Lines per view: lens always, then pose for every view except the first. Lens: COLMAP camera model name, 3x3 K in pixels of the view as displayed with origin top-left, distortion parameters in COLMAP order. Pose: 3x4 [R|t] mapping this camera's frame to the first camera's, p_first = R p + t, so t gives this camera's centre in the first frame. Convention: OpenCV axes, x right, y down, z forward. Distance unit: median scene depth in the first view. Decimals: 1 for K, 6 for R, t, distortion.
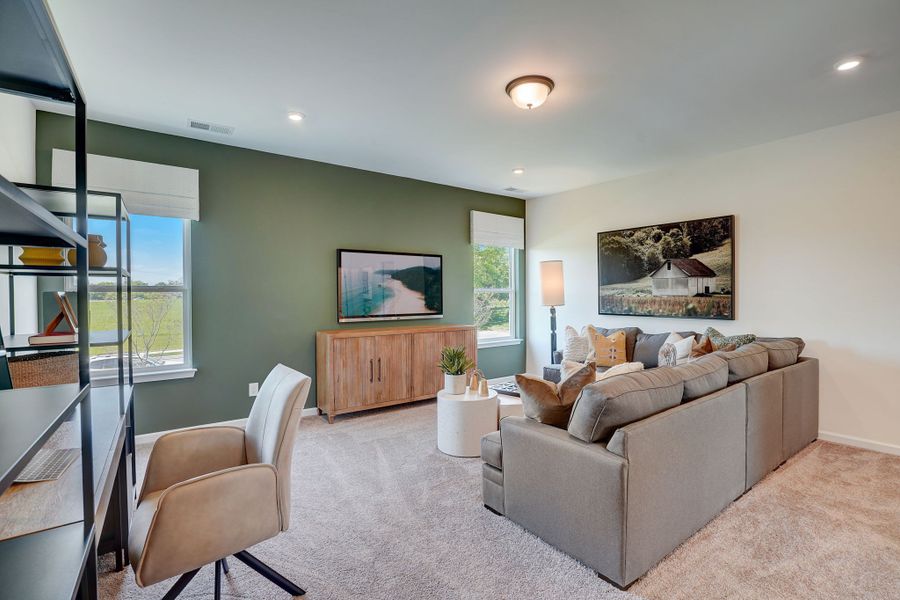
lens RADIAL K [[408.2, 0, 452.8], [0, 408.2, 296.1], [0, 0, 1]] dist [-0.042478, 0.001295]
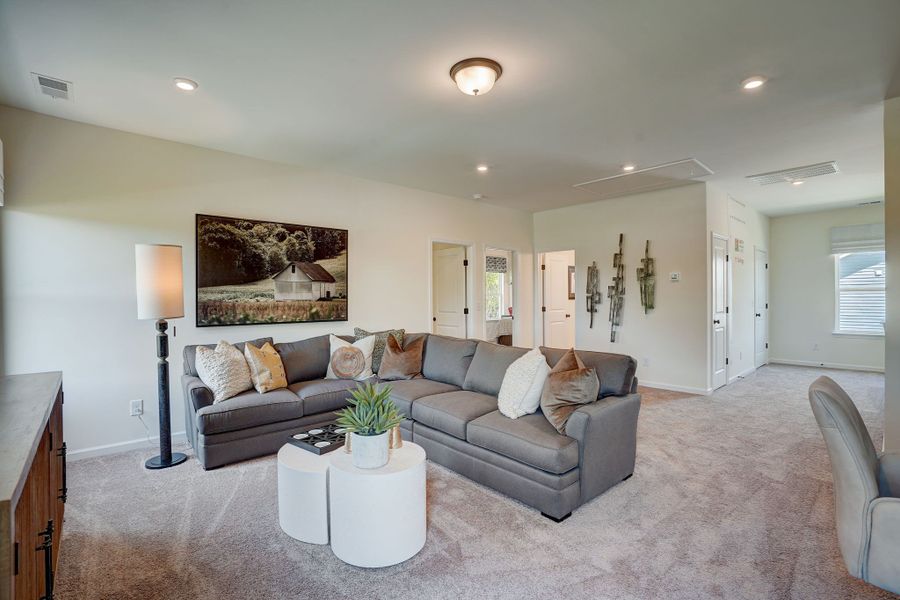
lens RADIAL K [[408.2, 0, 453.0], [0, 408.2, 299.3], [0, 0, 1]] dist [-0.042478, 0.001295]
pose [[-0.069135, 0.011693, 0.997539, -0.437229], [0.021571, 0.999715, -0.010223, 0.014500], [-0.997374, 0.020811, -0.069367, 0.685620]]
